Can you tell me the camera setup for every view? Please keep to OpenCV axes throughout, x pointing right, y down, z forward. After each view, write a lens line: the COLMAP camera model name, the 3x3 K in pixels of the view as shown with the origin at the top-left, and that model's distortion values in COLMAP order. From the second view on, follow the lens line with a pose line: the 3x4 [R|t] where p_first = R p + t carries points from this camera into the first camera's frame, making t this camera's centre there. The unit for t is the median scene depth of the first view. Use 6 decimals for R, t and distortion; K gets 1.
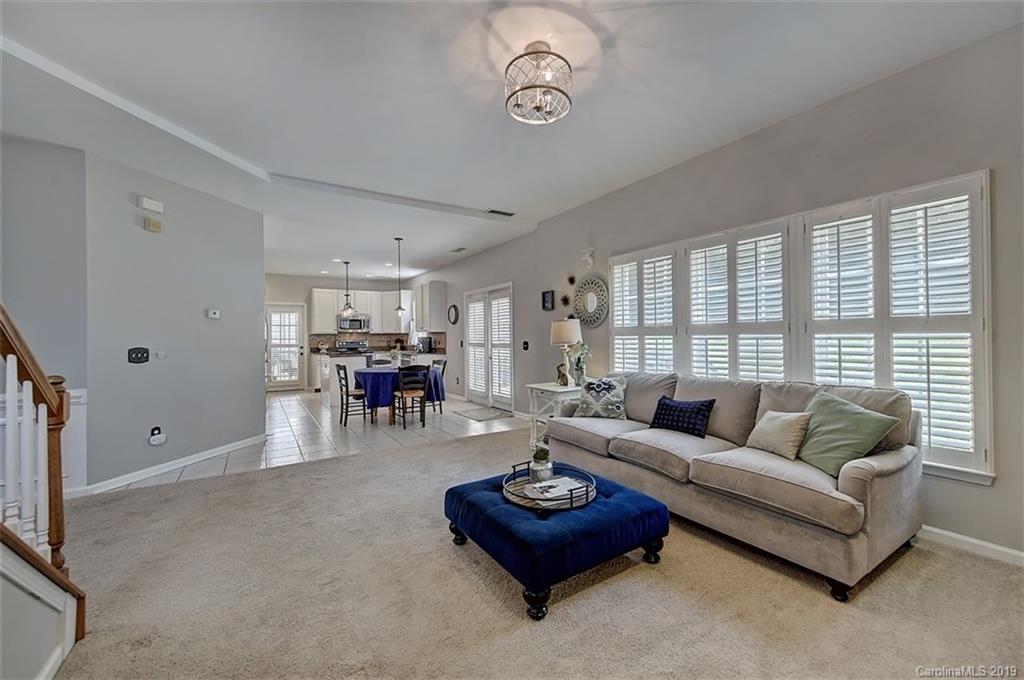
lens RADIAL K [[405.3, 0, 516.9], [0, 405.3, 335.6], [0, 0, 1]] dist [0.003031, -0.000236]
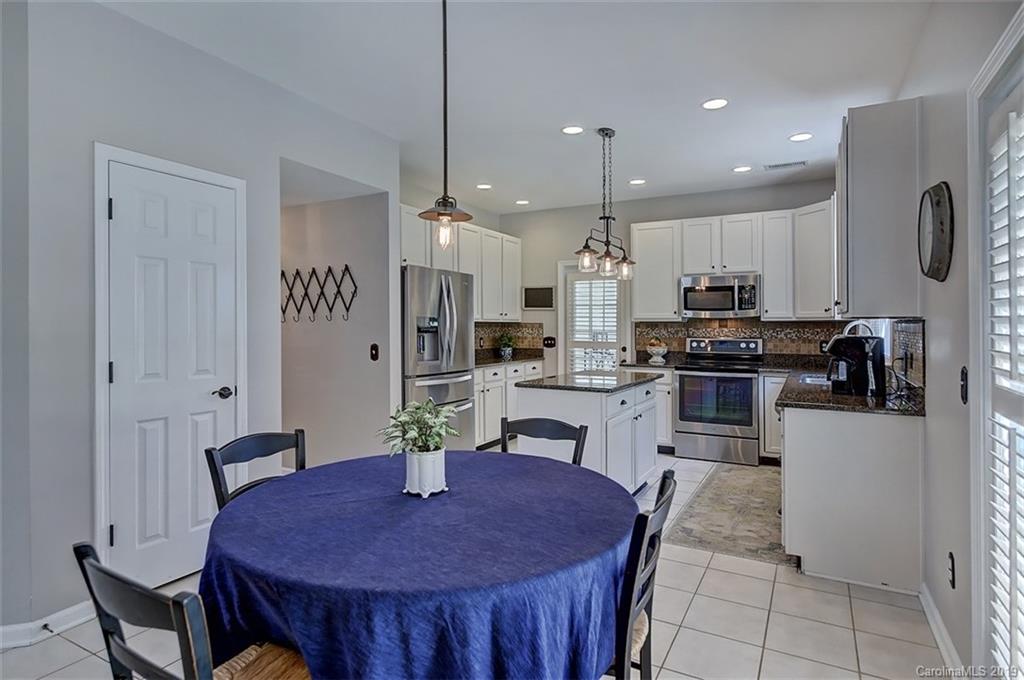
lens RADIAL K [[548.6, 0, 508.5], [0, 548.6, 312.6], [0, 0, 1]] dist [0.001617, -0.001527]
pose [[0.468652, -0.009162, -0.883336, -0.031171], [-0.004482, 0.999909, -0.012749, -0.013701], [0.883372, 0.009934, 0.468568, 1.315566]]
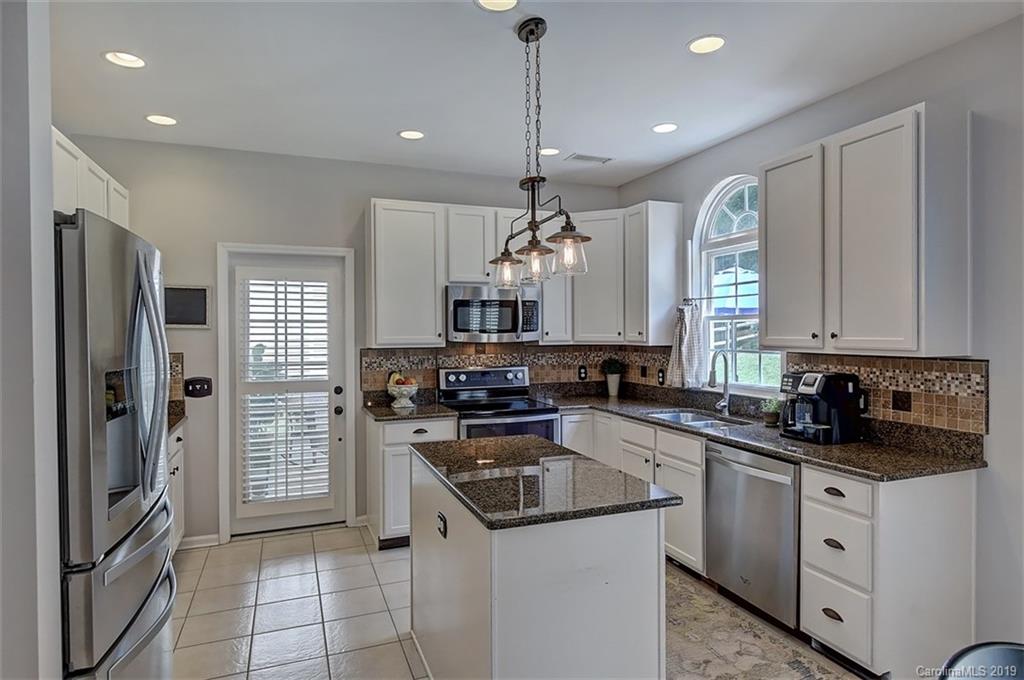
lens RADIAL K [[585.5, 0, 518.6], [0, 585.5, 330.0], [0, 0, 1]] dist [0.009361, 0.000377]
pose [[0.981456, 0.004365, -0.191639, -0.708165], [-0.003528, 0.999983, 0.004709, -0.047208], [0.191656, -0.003946, 0.981454, 1.342879]]
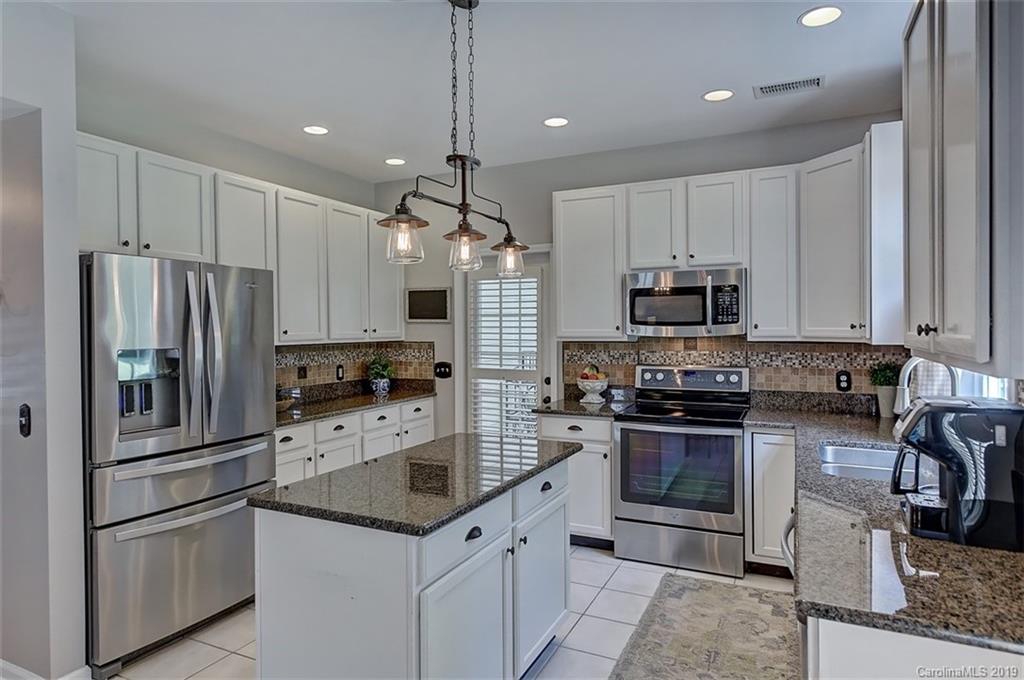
lens RADIAL K [[593.6, 0, 506.9], [0, 593.6, 329.8], [0, 0, 1]] dist [-0.007736, 0.000196]
pose [[0.516409, 0.009337, -0.856291, -0.316265], [0.005864, 0.999879, 0.014439, -0.045140], [0.856322, -0.012478, 0.516292, 1.675226]]
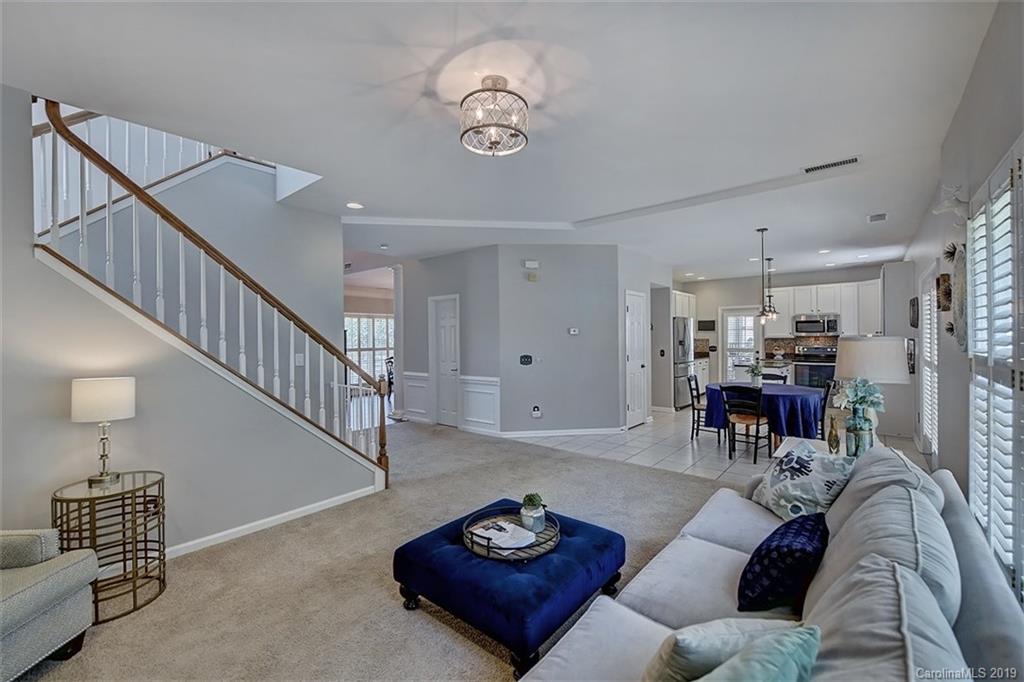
lens RADIAL K [[423.1, 0, 514.5], [0, 423.1, 339.5], [0, 0, 1]] dist [0.001803, -0.000151]
pose [[0.297764, 0.014365, -0.954531, 0.557280], [0.008863, 0.999802, 0.017811, -0.052746], [0.954598, -0.013763, 0.297578, 0.387698]]
